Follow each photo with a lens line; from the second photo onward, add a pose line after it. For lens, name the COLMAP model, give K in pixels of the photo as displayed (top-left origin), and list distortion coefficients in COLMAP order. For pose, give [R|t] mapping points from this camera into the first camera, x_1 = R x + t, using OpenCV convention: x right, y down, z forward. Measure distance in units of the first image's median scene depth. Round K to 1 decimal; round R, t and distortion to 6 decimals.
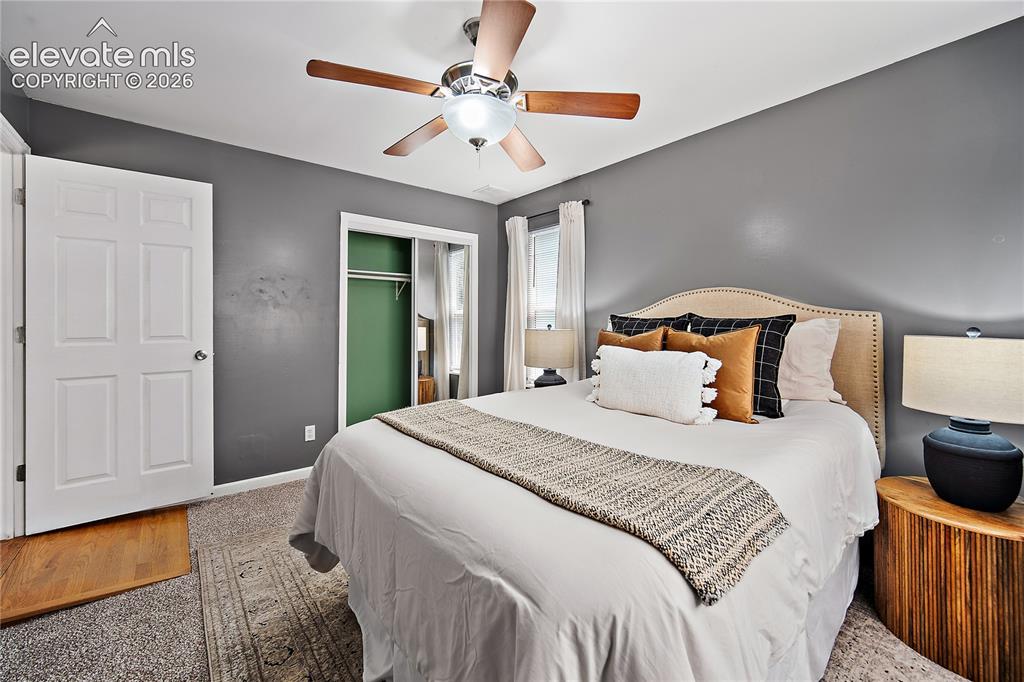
lens RADIAL K [[403.1, 0, 498.1], [0, 403.1, 319.2], [0, 0, 1]] dist [0.001663, 0.000058]
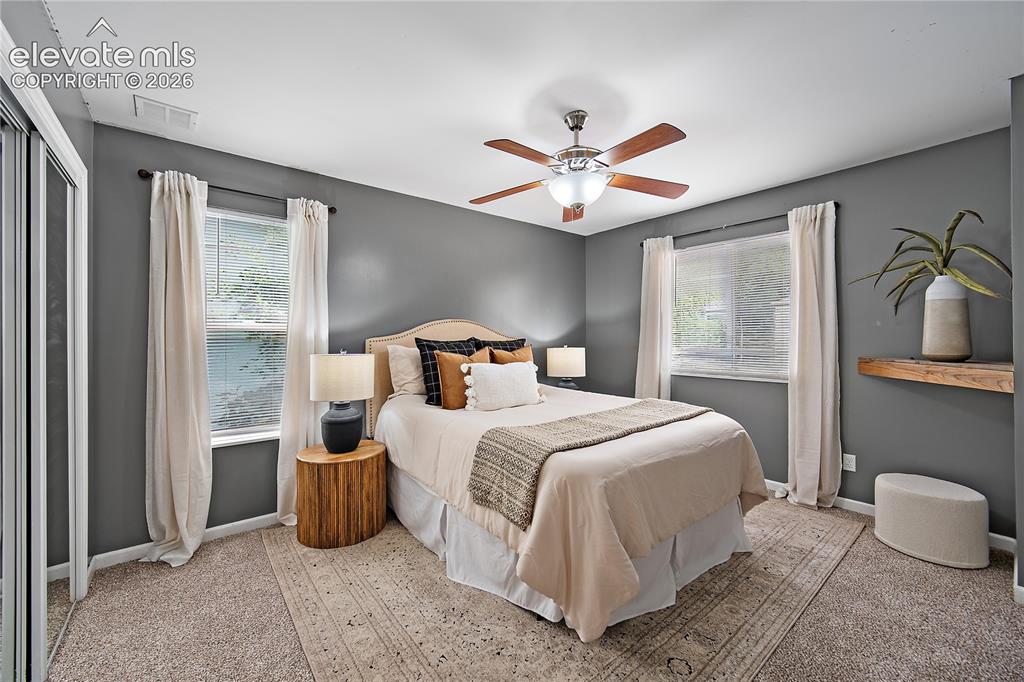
lens RADIAL K [[403.1, 0, 510.2], [0, 403.1, 337.3], [0, 0, 1]] dist [0.001663, 0.000058]
pose [[0.011991, -0.002055, 0.999926, -1.020535], [-0.005466, 0.999983, 0.002121, -0.020111], [-0.999913, -0.005491, 0.011980, 0.912013]]
